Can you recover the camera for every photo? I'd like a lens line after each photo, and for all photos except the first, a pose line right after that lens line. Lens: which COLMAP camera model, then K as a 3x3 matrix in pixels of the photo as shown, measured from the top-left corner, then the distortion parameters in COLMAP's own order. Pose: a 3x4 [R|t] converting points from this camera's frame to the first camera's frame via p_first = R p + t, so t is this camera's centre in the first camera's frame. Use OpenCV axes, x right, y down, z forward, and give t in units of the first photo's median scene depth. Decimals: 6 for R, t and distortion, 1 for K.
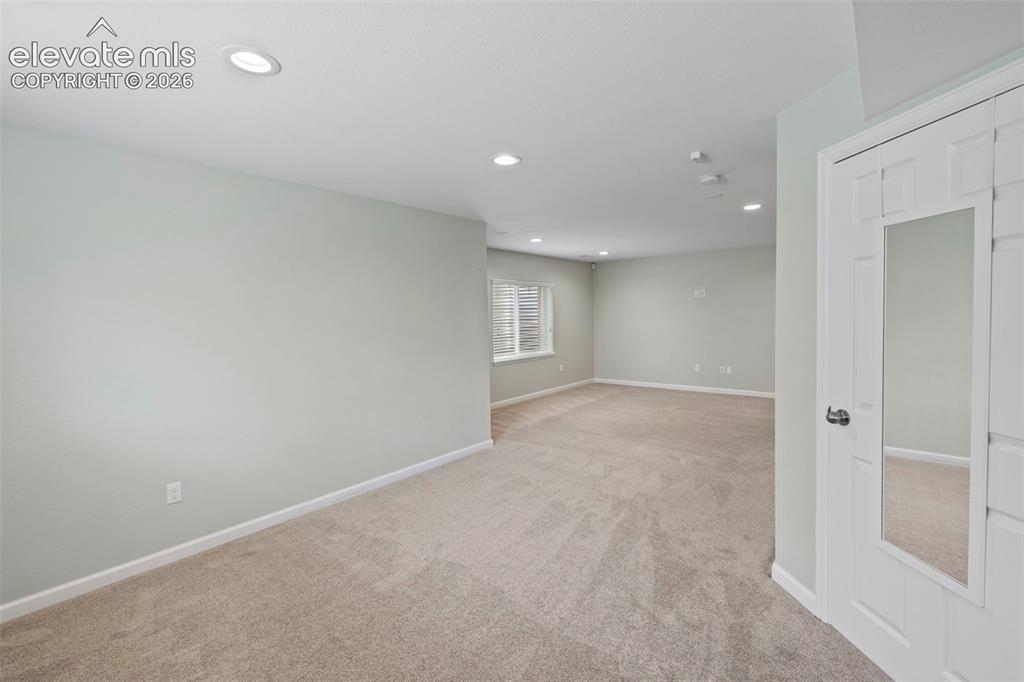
lens RADIAL K [[436.0, 0, 512.8], [0, 436.0, 335.6], [0, 0, 1]] dist [-0.000992, -0.000217]
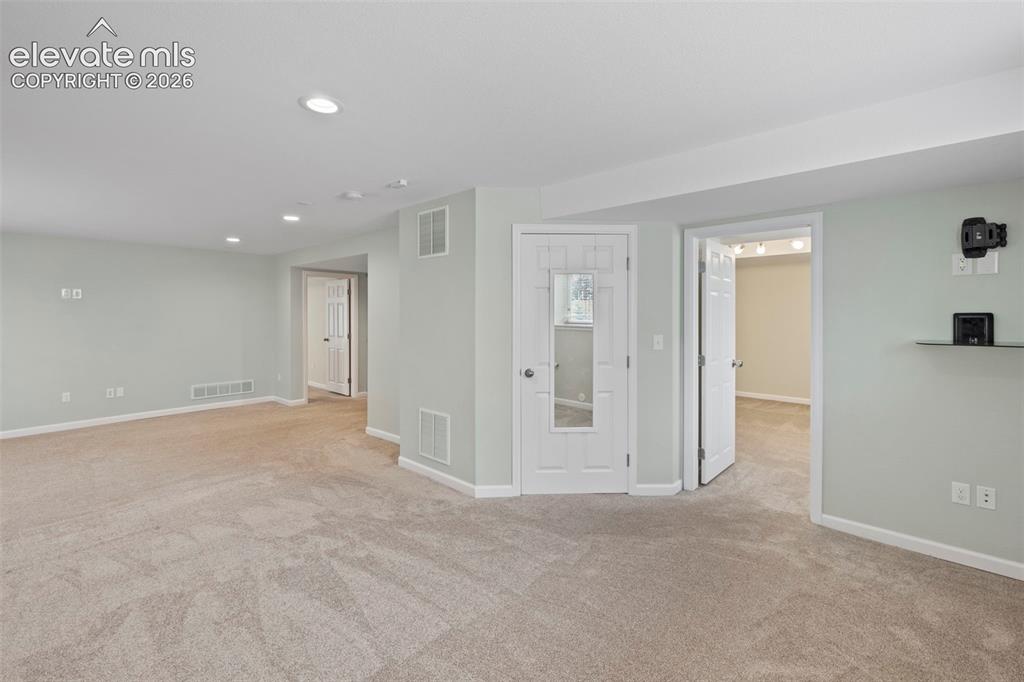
lens RADIAL K [[440.0, 0, 508.1], [0, 440.0, 320.7], [0, 0, 1]] dist [-0.001462, -0.000172]
pose [[0.048358, 0.006180, 0.998811, -0.841829], [0.053658, 0.998521, -0.008776, -0.016534], [-0.997388, 0.054018, 0.047955, 0.756742]]
